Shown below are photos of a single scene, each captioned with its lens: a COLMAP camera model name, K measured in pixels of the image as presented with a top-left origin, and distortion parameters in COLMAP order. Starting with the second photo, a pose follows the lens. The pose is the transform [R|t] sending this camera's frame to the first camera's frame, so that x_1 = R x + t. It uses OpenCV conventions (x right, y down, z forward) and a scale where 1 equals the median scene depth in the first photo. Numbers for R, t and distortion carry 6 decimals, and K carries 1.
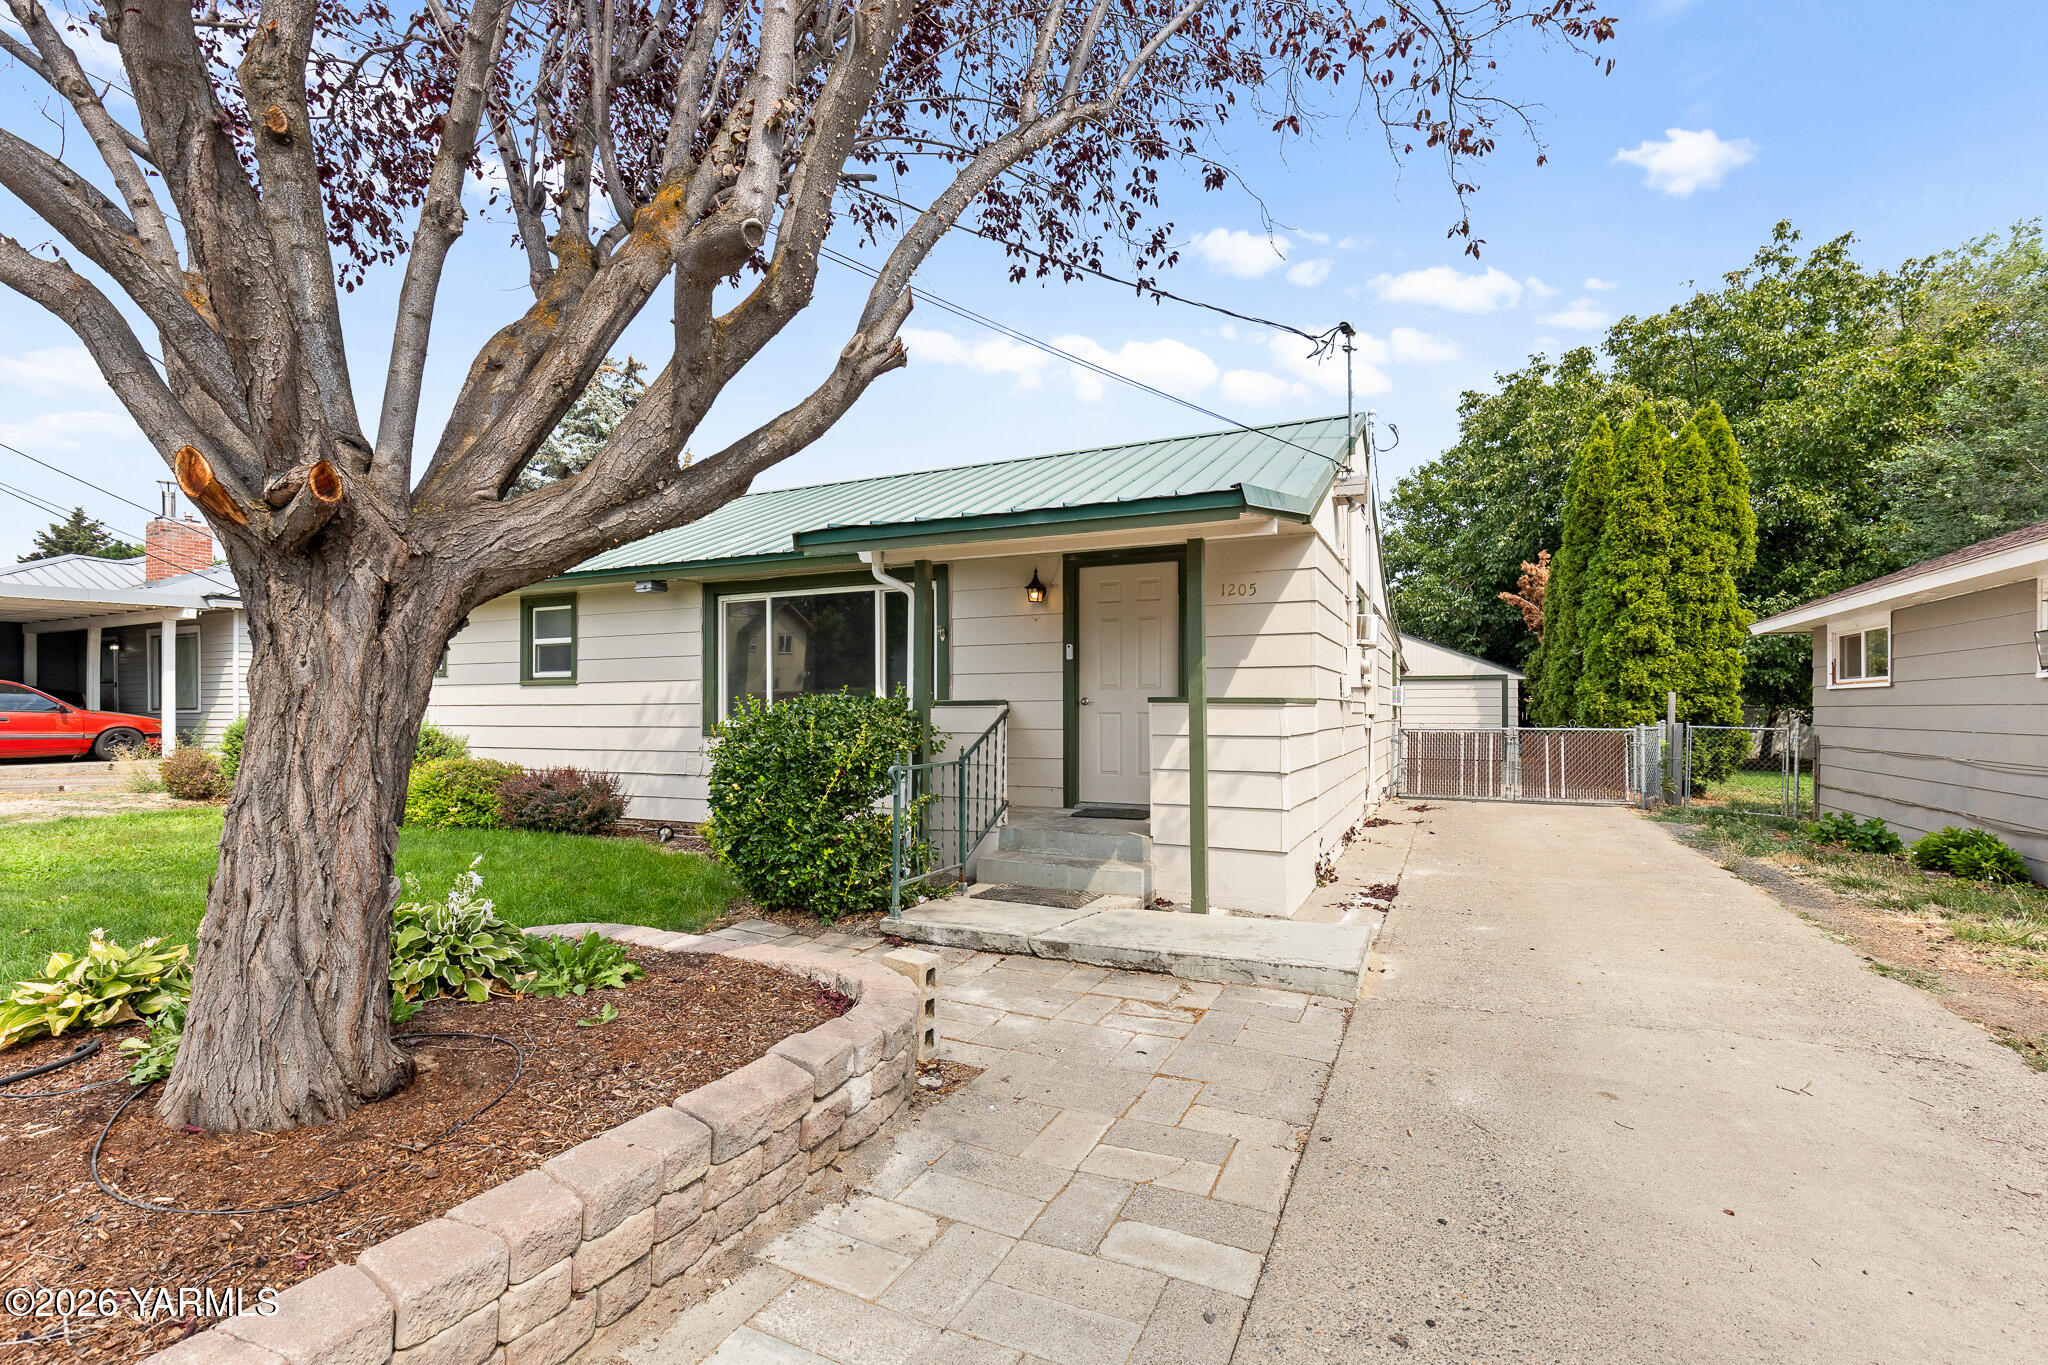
lens RADIAL K [[921.9, 0, 1029.3], [0, 921.9, 697.4], [0, 0, 1]] dist [0.004228, 0.000348]
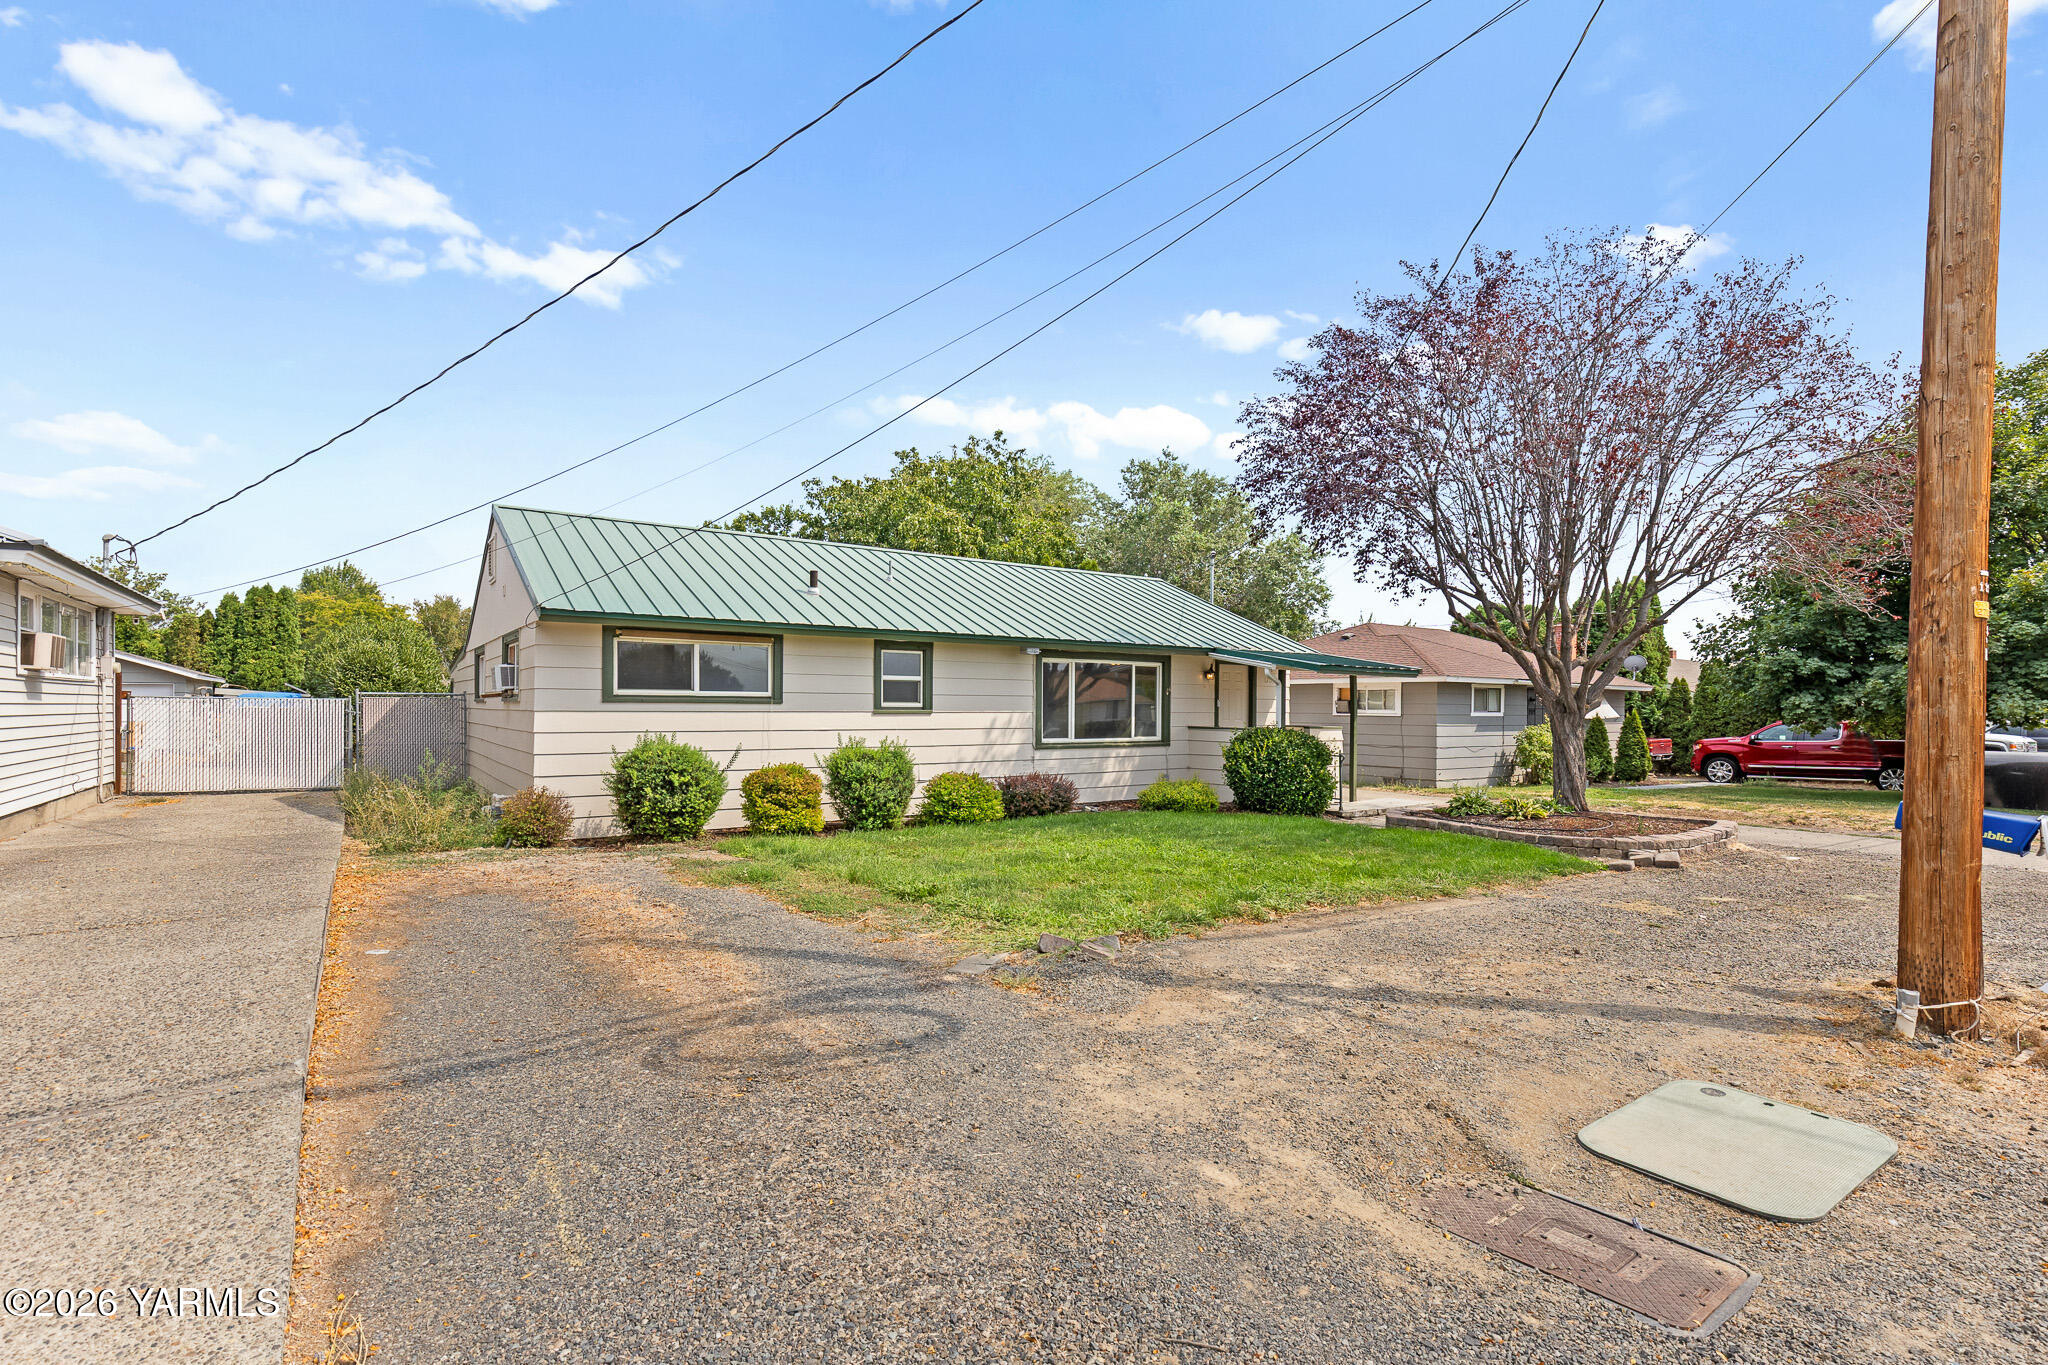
lens RADIAL K [[932.5, 0, 1026.2], [0, 932.5, 704.9], [0, 0, 1]] dist [0.007276, -0.000312]
pose [[0.496323, 0.006896, 0.868111, -1.566283], [-0.016929, 0.999855, 0.001736, -0.030907], [-0.867973, -0.015558, 0.496368, 0.232705]]
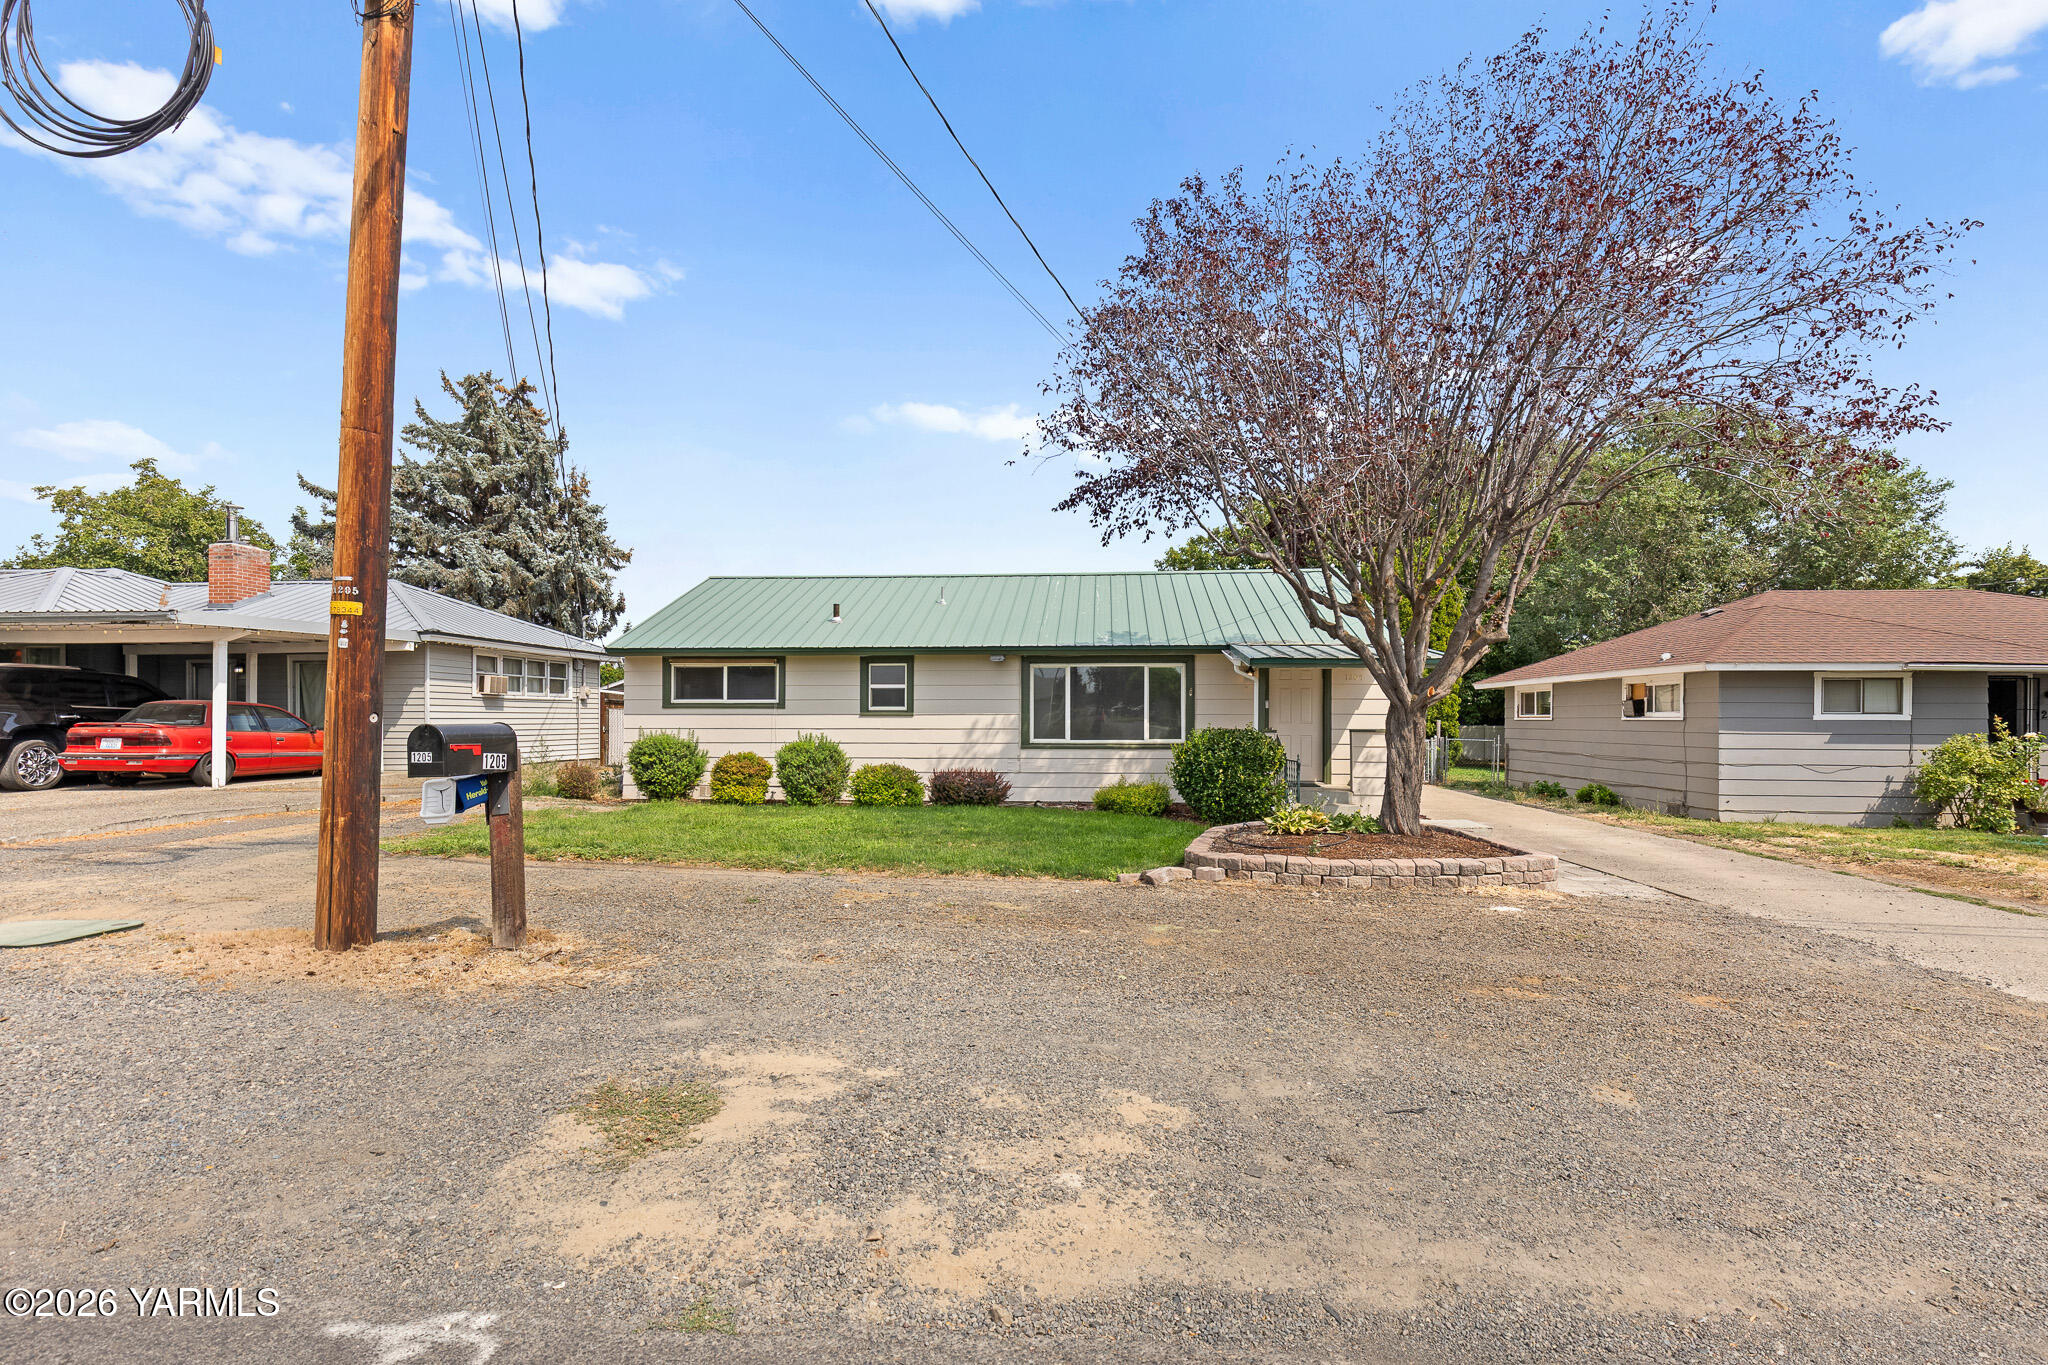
lens RADIAL K [[932.5, 0, 1026.2], [0, 932.5, 704.9], [0, 0, 1]] dist [0.007276, -0.000312]
pose [[0.936893, 0.008146, 0.349521, -0.857713], [-0.007323, 0.999966, -0.003675, -0.027954], [-0.349539, 0.000883, 0.936921, -0.522357]]
